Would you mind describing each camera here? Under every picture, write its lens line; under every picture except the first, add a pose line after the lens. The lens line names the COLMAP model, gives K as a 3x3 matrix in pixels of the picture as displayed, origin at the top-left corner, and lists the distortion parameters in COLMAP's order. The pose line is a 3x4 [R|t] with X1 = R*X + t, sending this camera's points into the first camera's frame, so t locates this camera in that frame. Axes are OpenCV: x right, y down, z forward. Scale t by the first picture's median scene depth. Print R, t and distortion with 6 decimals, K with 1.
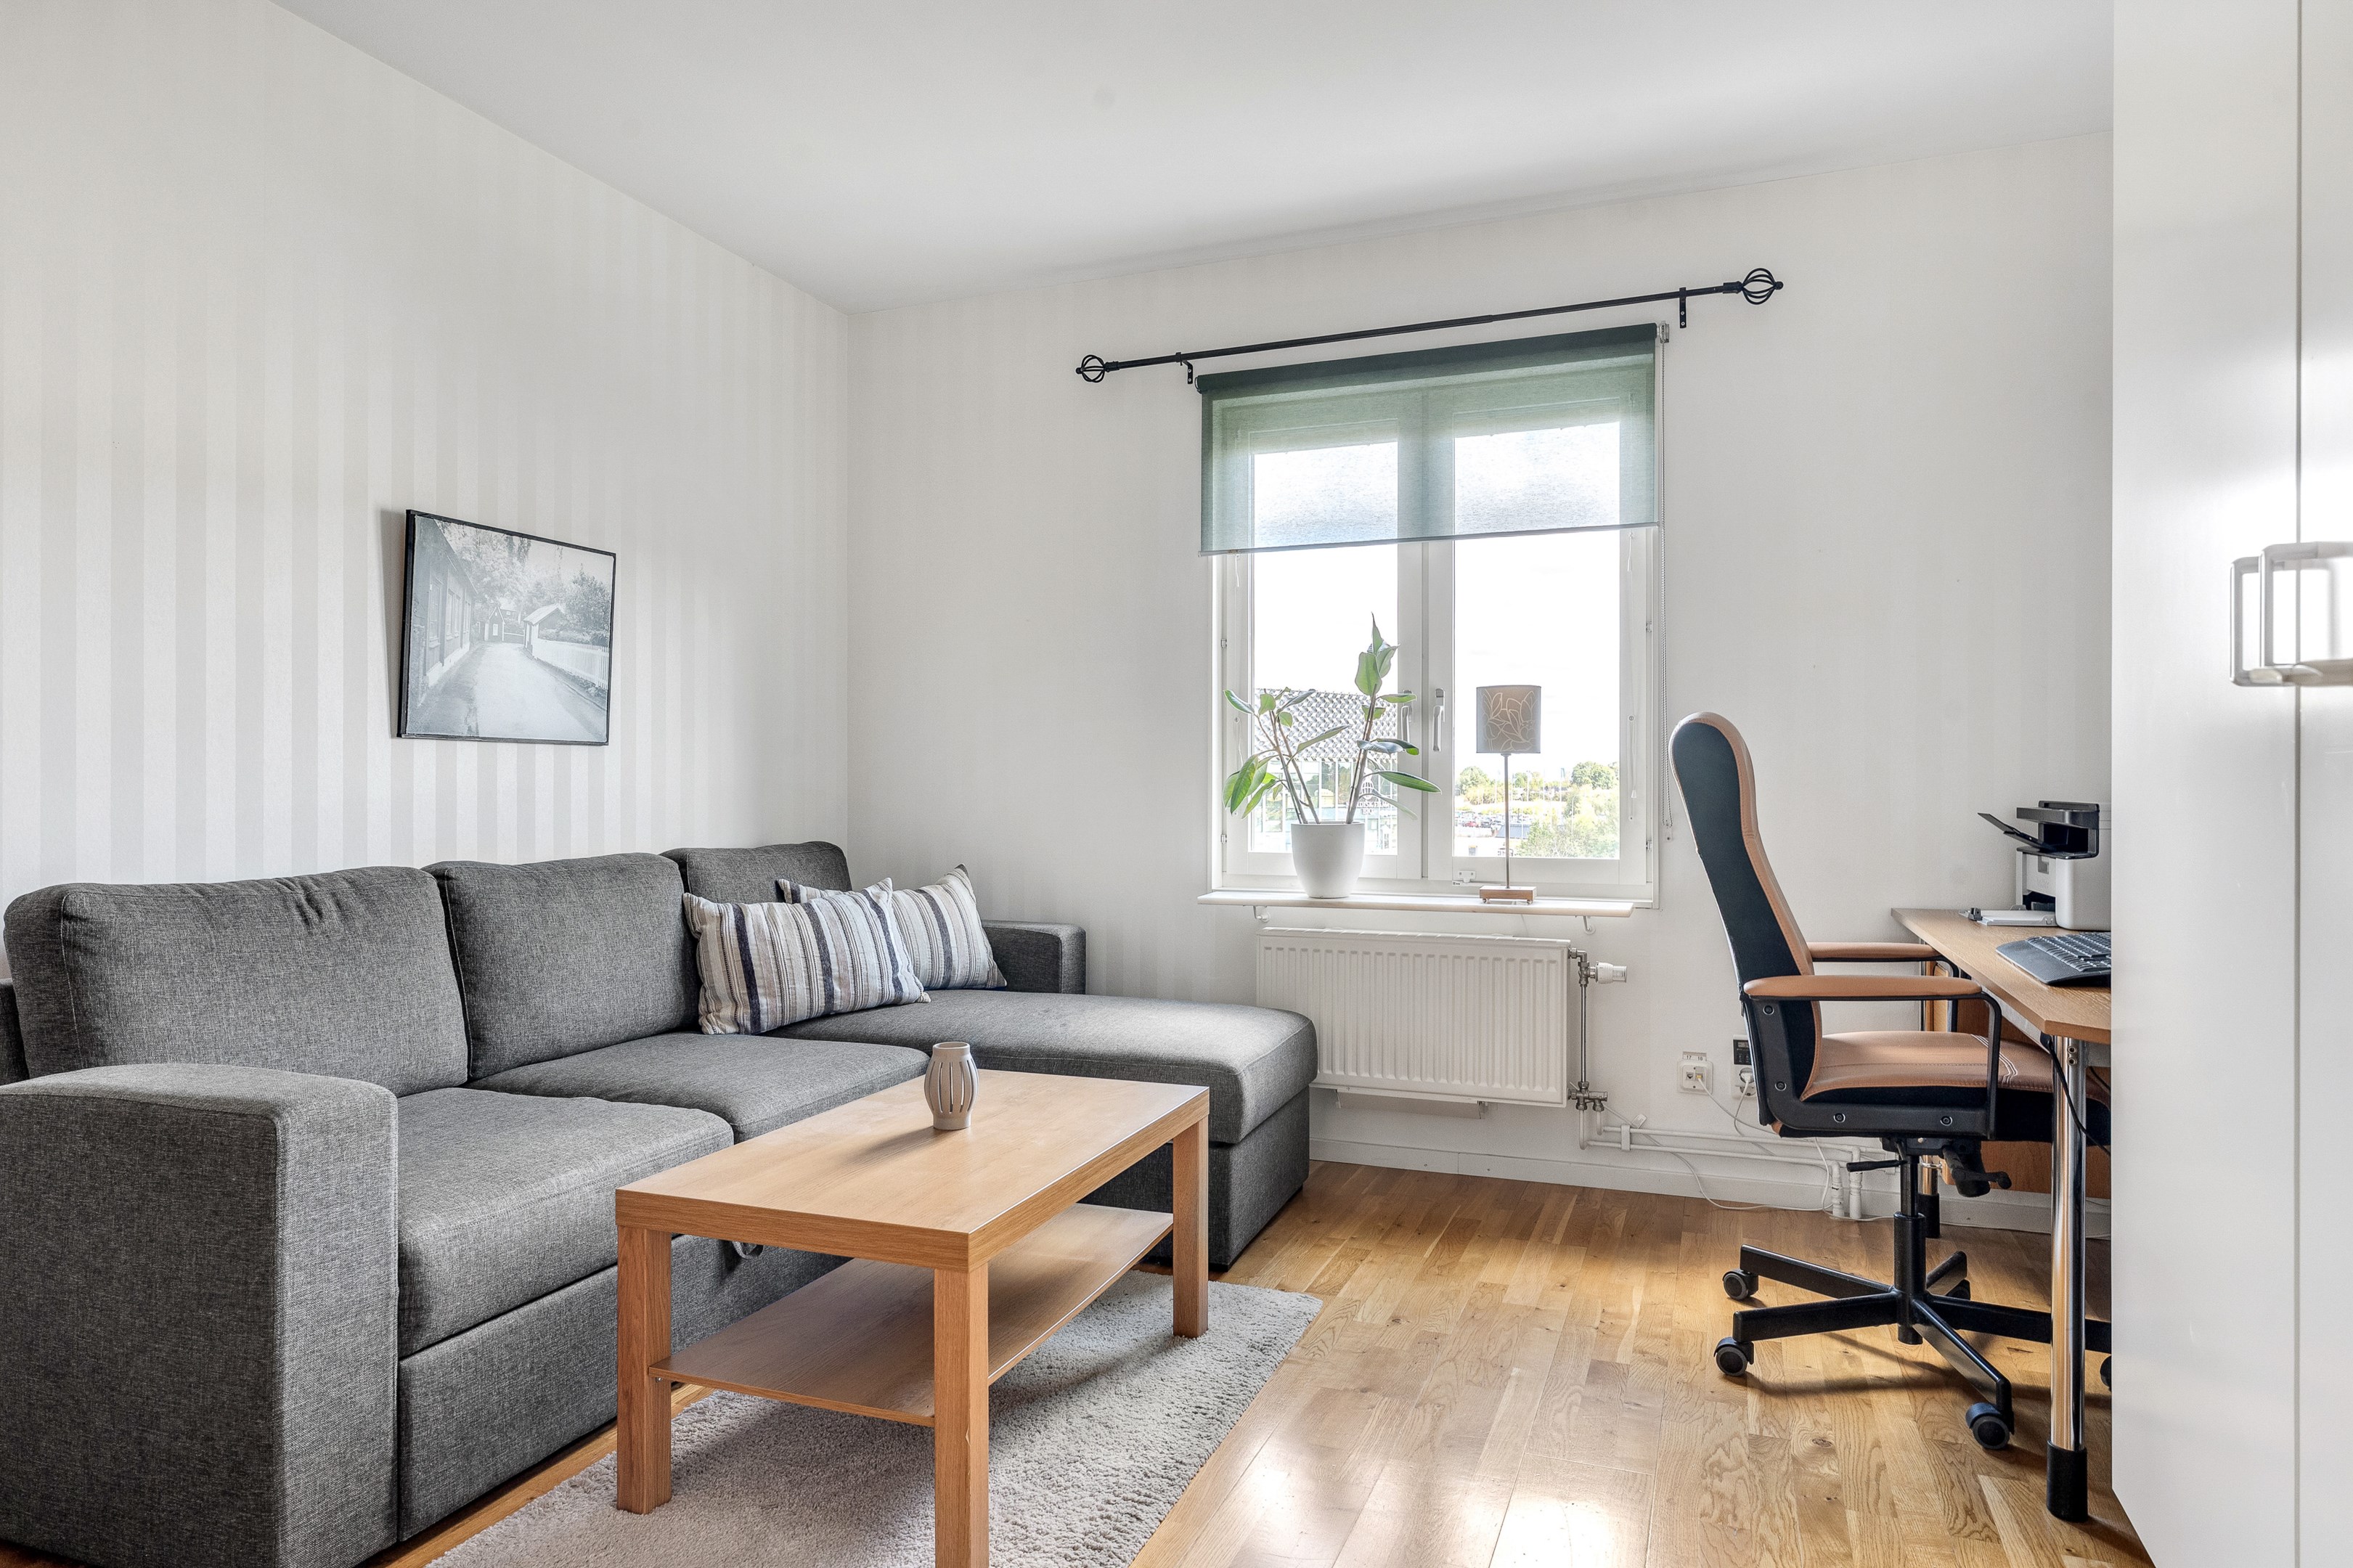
lens RADIAL K [[1404.6, 0, 1176.5], [0, 1404.6, 784.0], [0, 0, 1]] dist [0.002643, 0.000250]
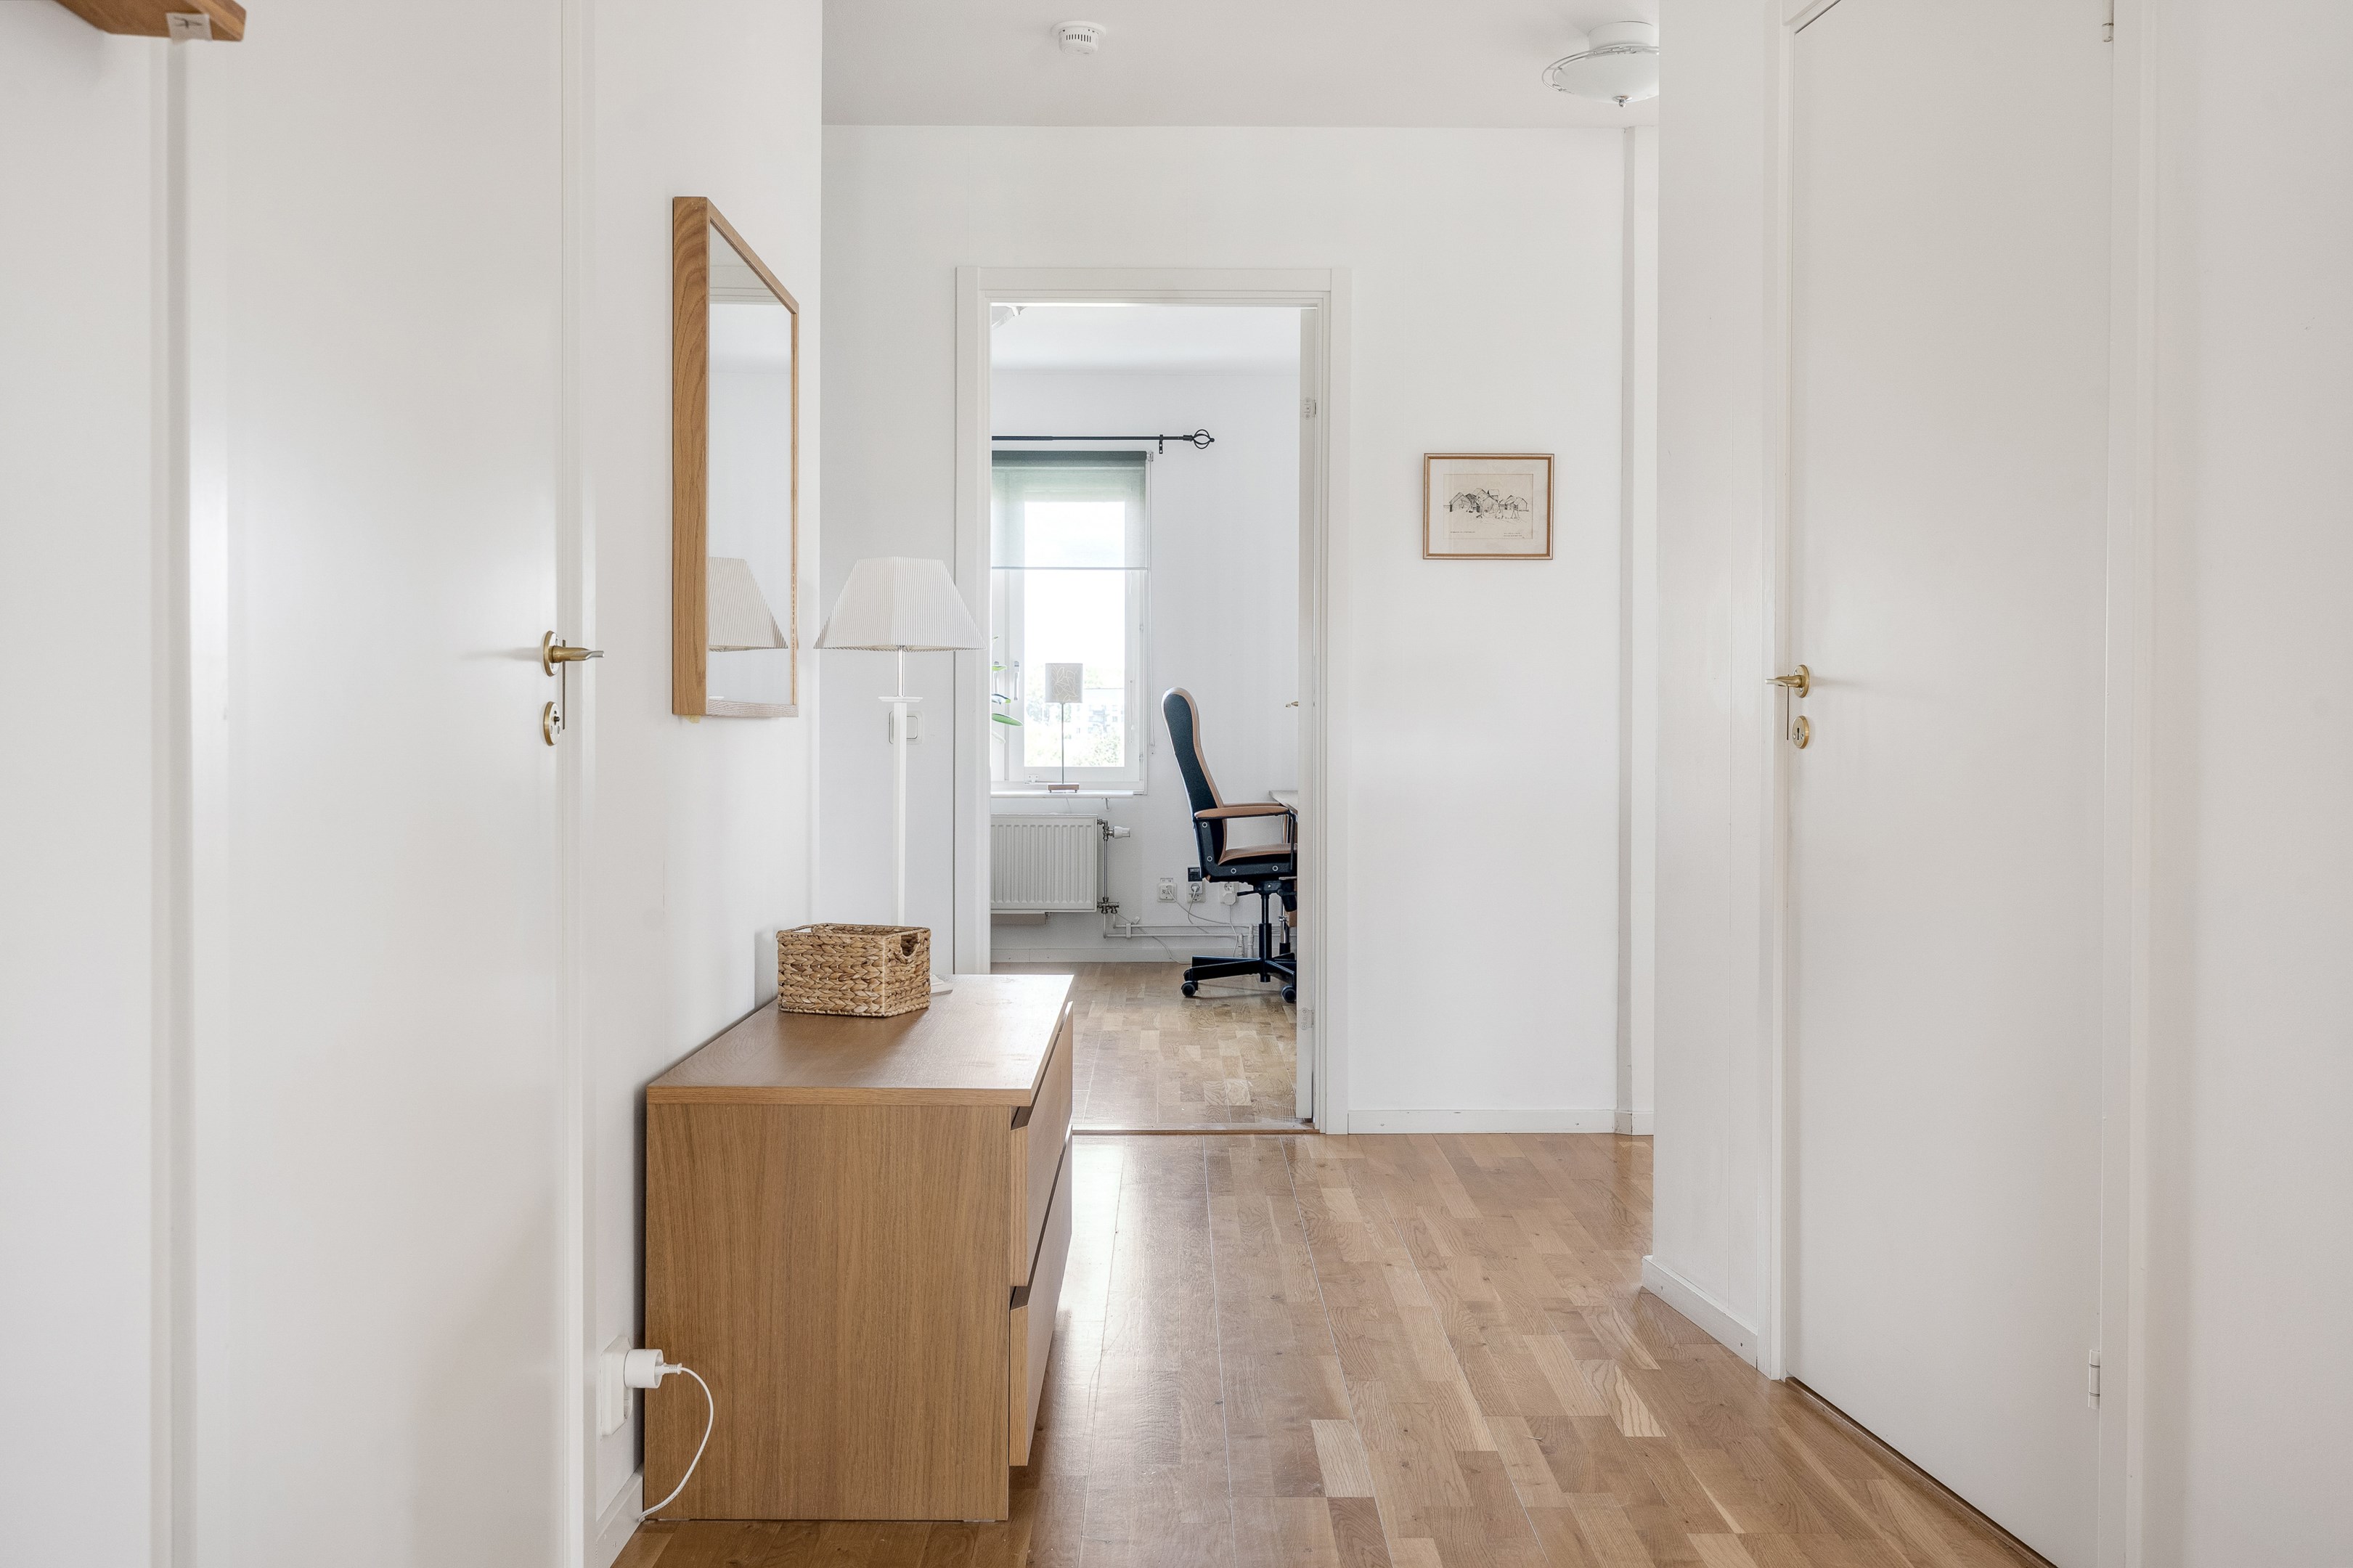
lens RADIAL K [[1464.7, 0, 1172.5], [0, 1464.7, 757.8], [0, 0, 1]] dist [-0.003221, -0.000780]
pose [[0.931775, -0.008220, 0.362943, -0.278030], [-0.001915, 0.999618, 0.027555, -0.005057], [-0.363031, -0.026370, 0.931404, -0.678240]]
